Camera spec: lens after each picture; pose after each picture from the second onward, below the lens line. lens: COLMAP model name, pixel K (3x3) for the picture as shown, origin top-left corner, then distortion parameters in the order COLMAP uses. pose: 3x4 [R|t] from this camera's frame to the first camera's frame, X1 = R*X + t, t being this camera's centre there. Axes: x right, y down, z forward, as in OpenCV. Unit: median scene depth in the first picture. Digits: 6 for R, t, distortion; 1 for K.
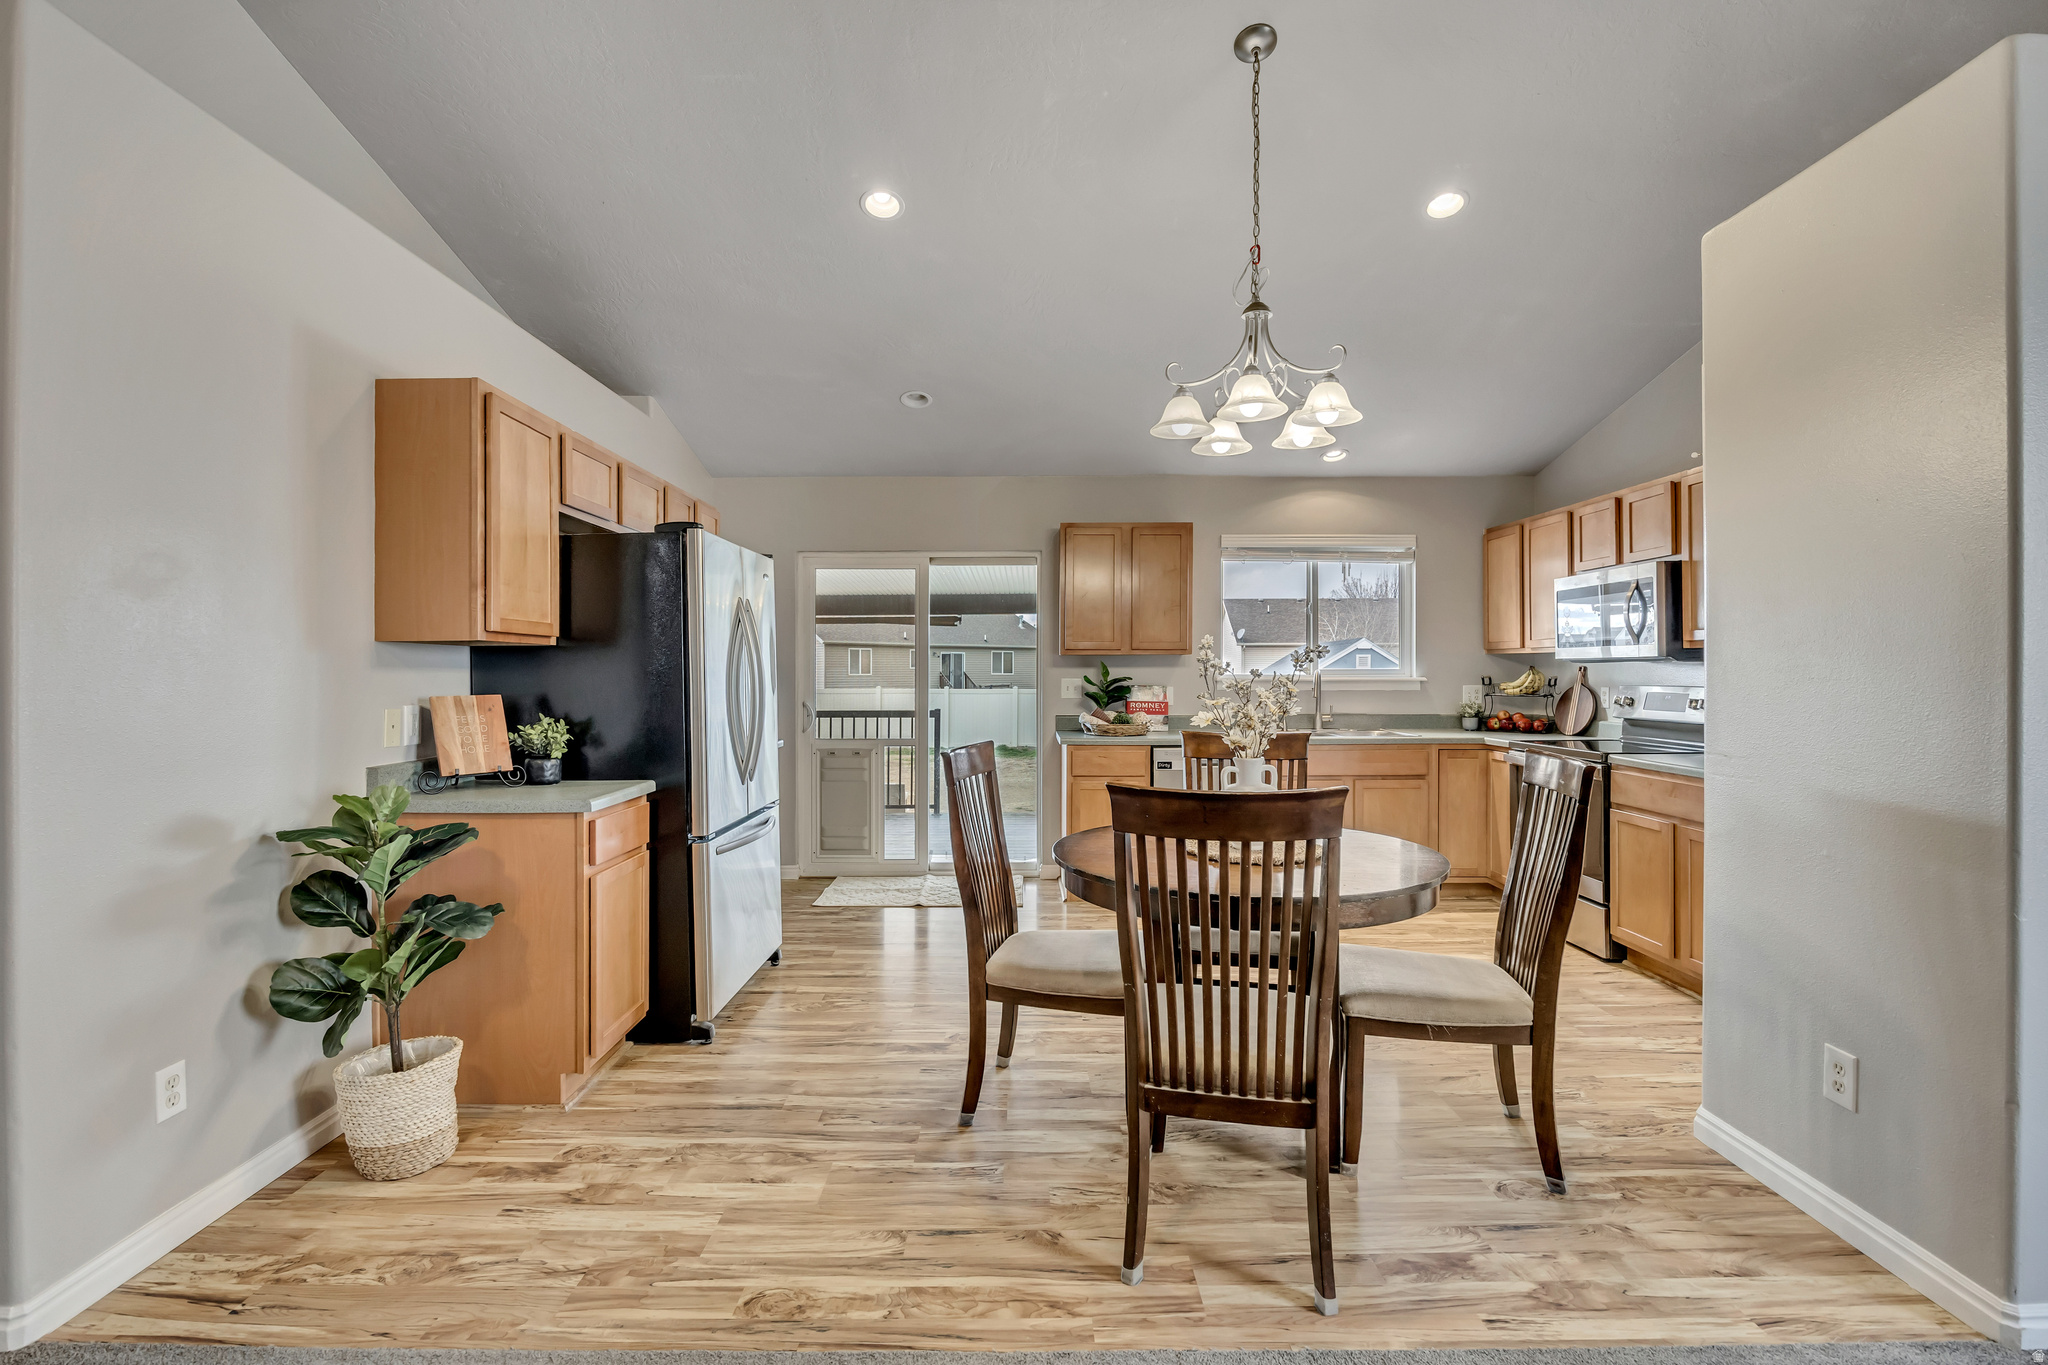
lens RADIAL K [[925.9, 0, 1017.0], [0, 925.9, 673.3], [0, 0, 1]] dist [-0.012081, -0.000367]
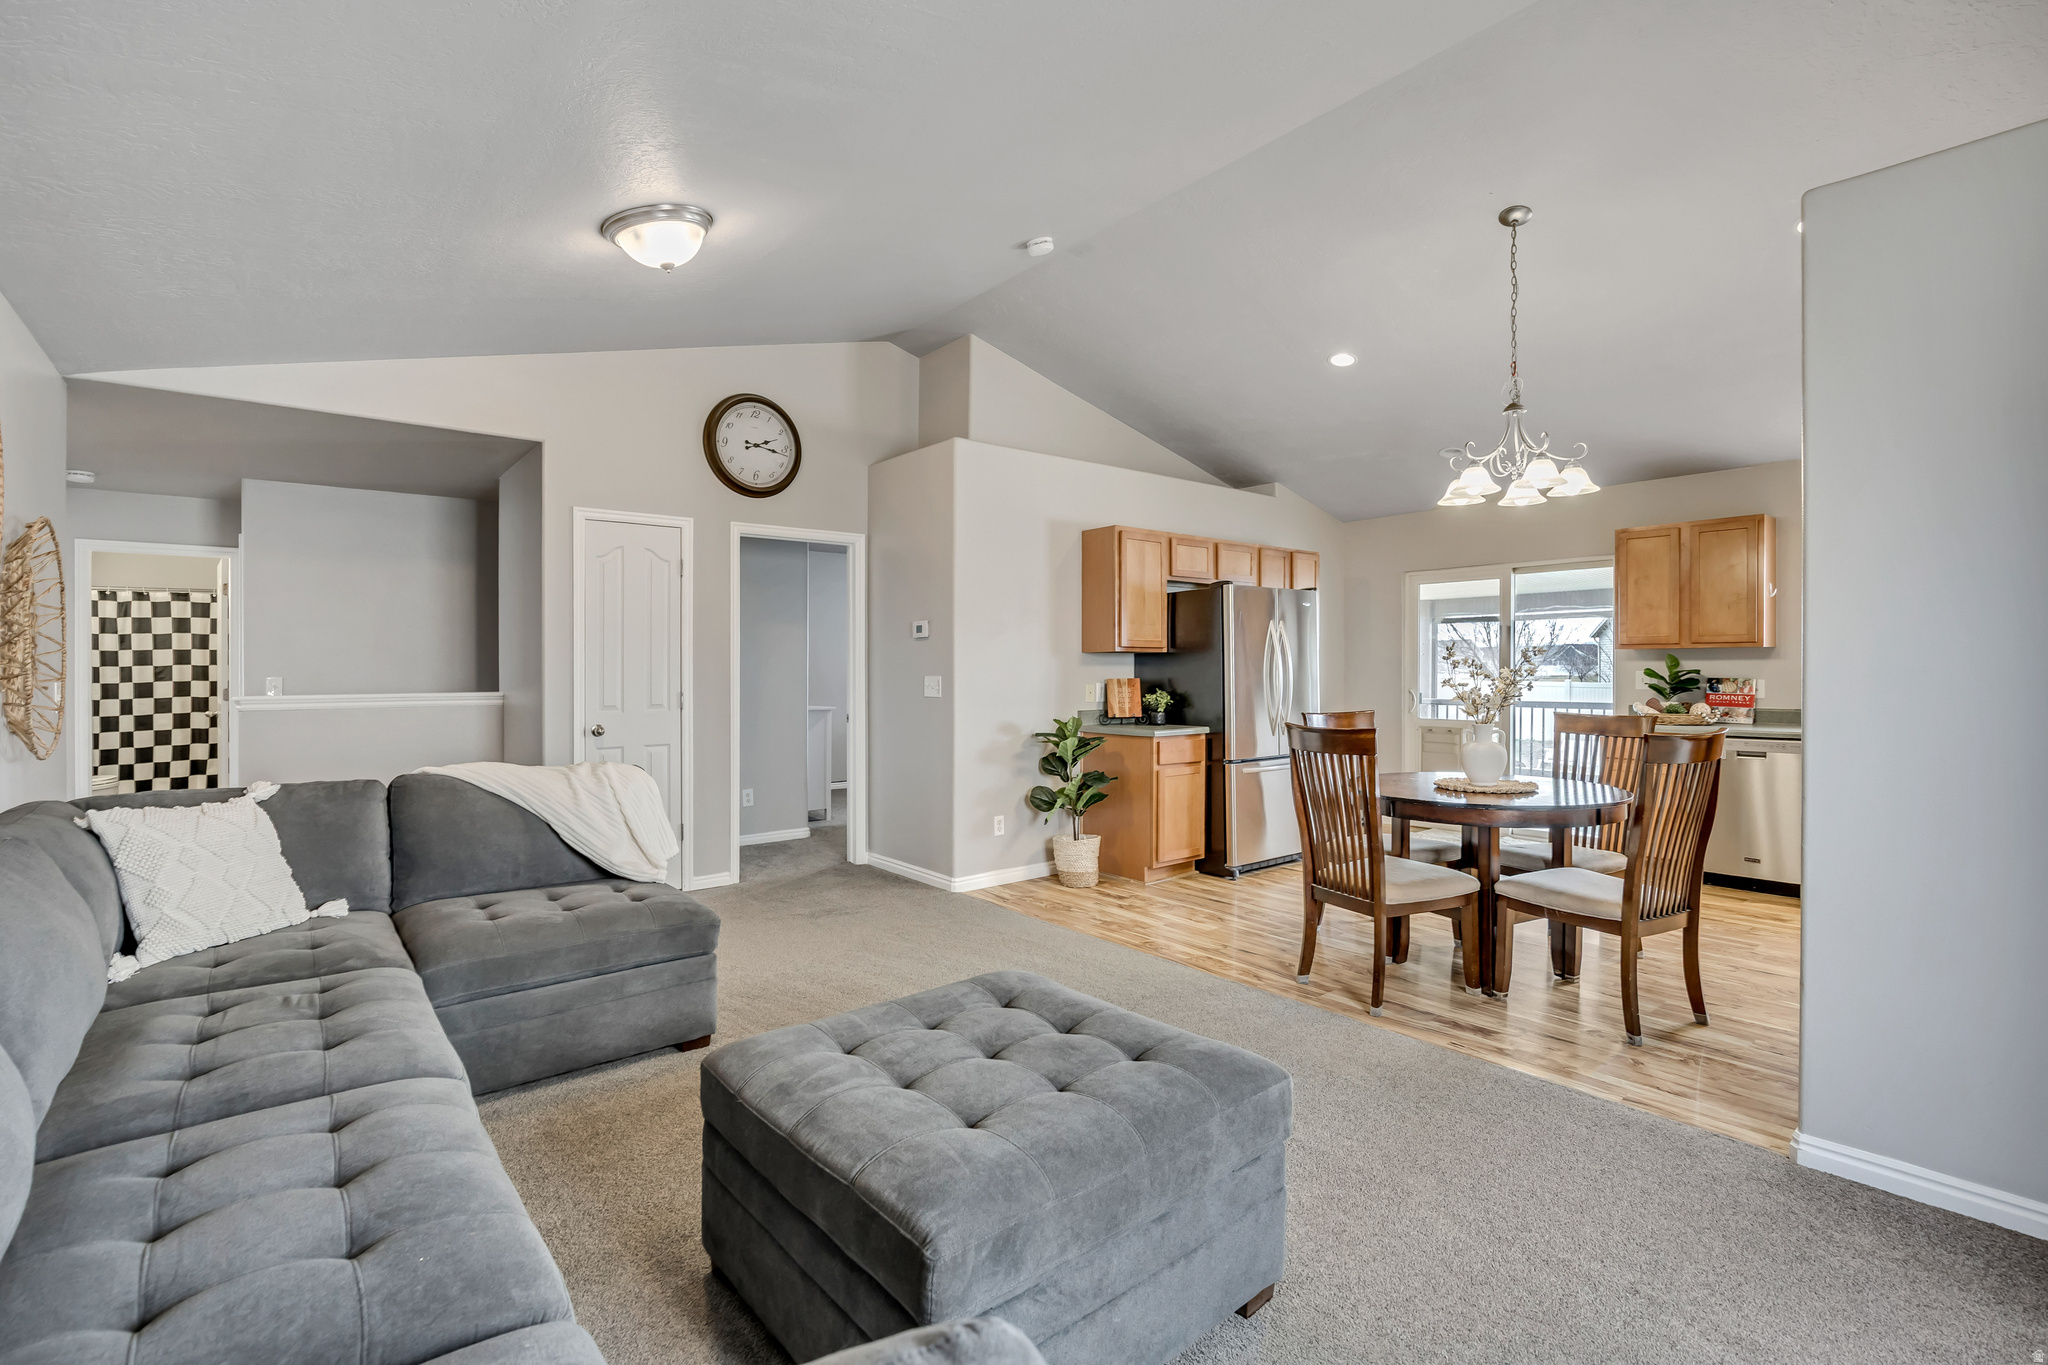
lens RADIAL K [[963.3, 0, 1013.2], [0, 963.3, 667.1], [0, 0, 1]] dist [-0.002126, -0.000306]
pose [[0.620866, -0.000509, -0.783917, 0.857690], [0.001219, 0.999999, 0.000316, -0.000753], [0.783916, -0.001152, 0.620866, -0.465299]]
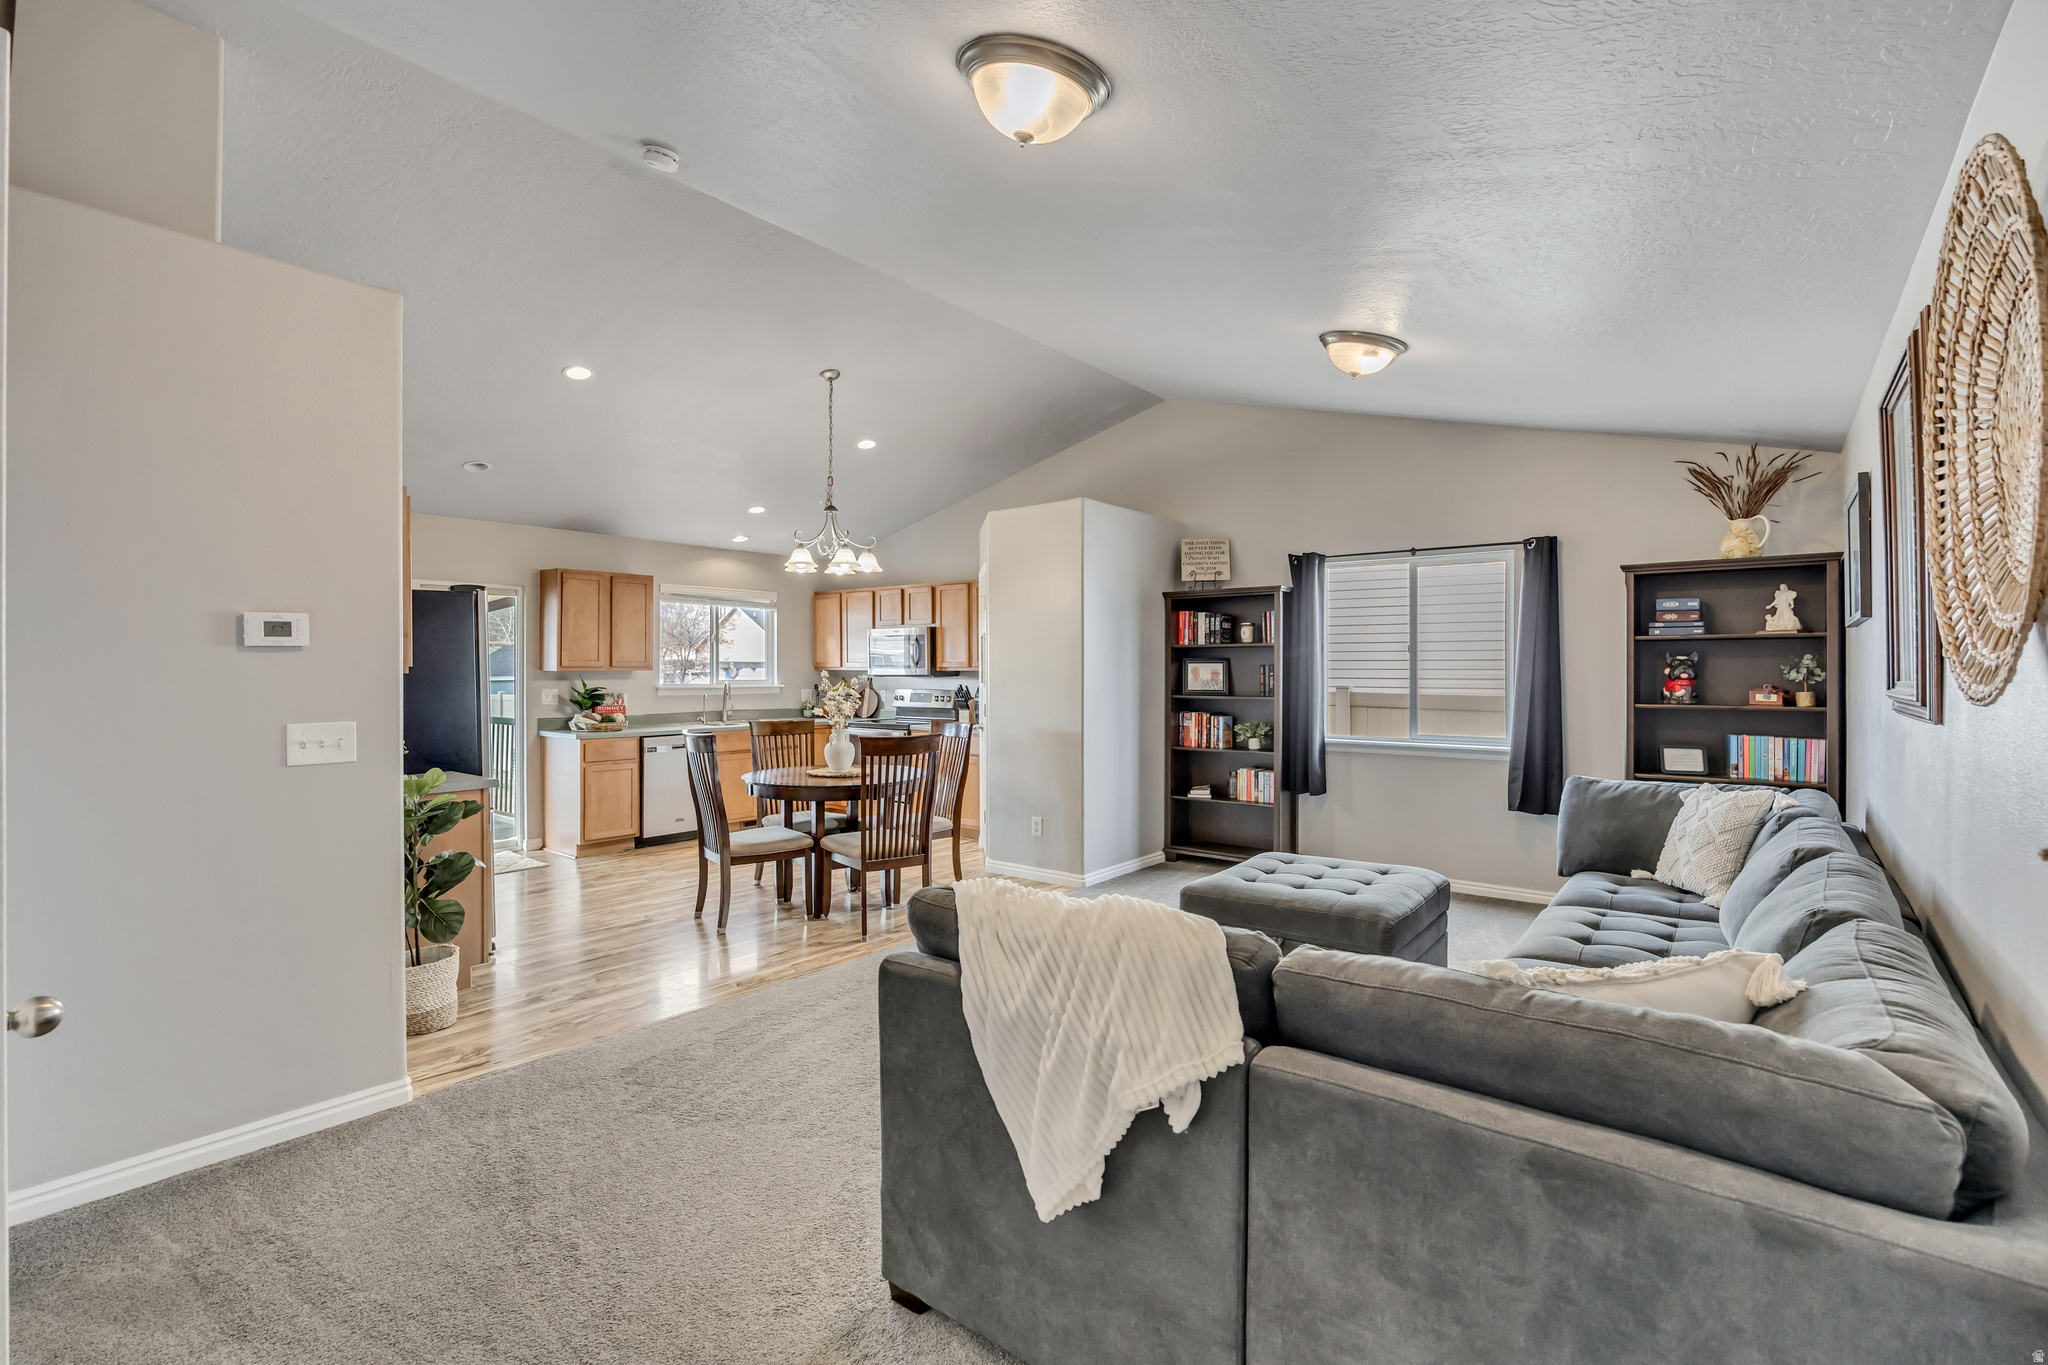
lens RADIAL K [[925.9, 0, 1017.0], [0, 925.9, 673.3], [0, 0, 1]] dist [-0.012081, -0.000367]
pose [[0.630687, -0.003213, 0.776031, -0.977060], [0.002117, 0.999995, 0.002420, -0.033143], [-0.776034, 0.000117, 0.630690, -0.550023]]
